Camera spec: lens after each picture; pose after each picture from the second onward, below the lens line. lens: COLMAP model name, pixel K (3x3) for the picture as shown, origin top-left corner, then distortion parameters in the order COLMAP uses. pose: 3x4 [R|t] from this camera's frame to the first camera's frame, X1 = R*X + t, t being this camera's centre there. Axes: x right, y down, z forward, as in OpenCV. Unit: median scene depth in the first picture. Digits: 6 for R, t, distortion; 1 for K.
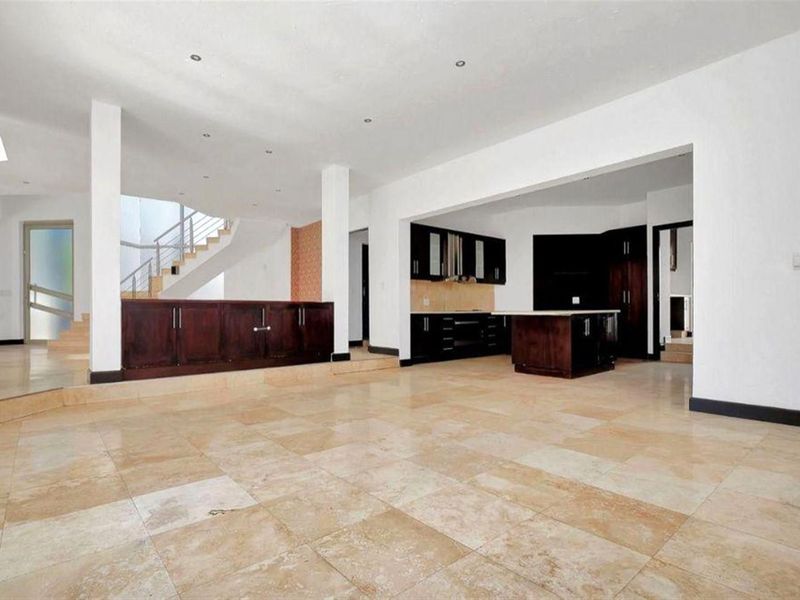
lens RADIAL K [[418.1, 0, 399.5], [0, 418.1, 307.2], [0, 0, 1]] dist [-0.011282, -0.000888]
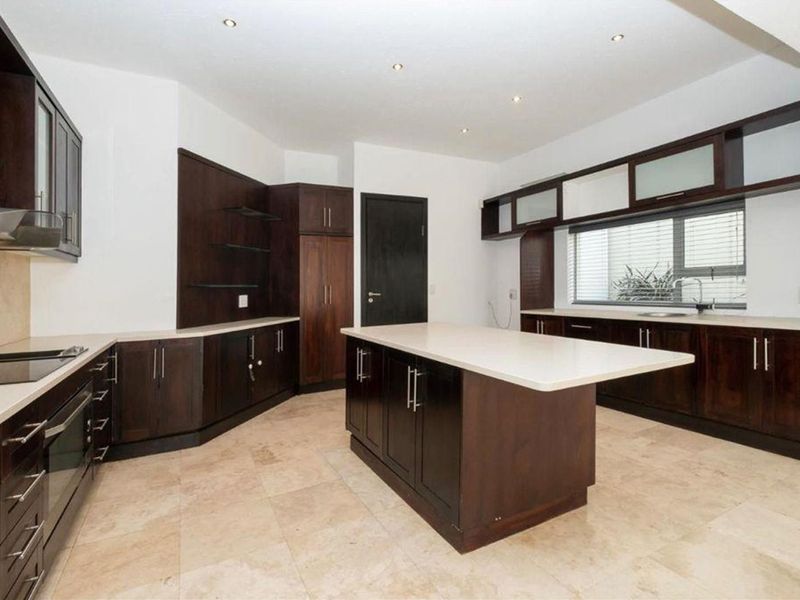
lens RADIAL K [[400.4, 0, 397.8], [0, 400.4, 283.0], [0, 0, 1]] dist [-0.002300, -0.000870]
pose [[0.227369, 0.012965, 0.973722, -0.016831], [0.012981, 0.999782, -0.016343, -0.028745], [-0.973722, 0.016355, 0.227151, 0.700352]]
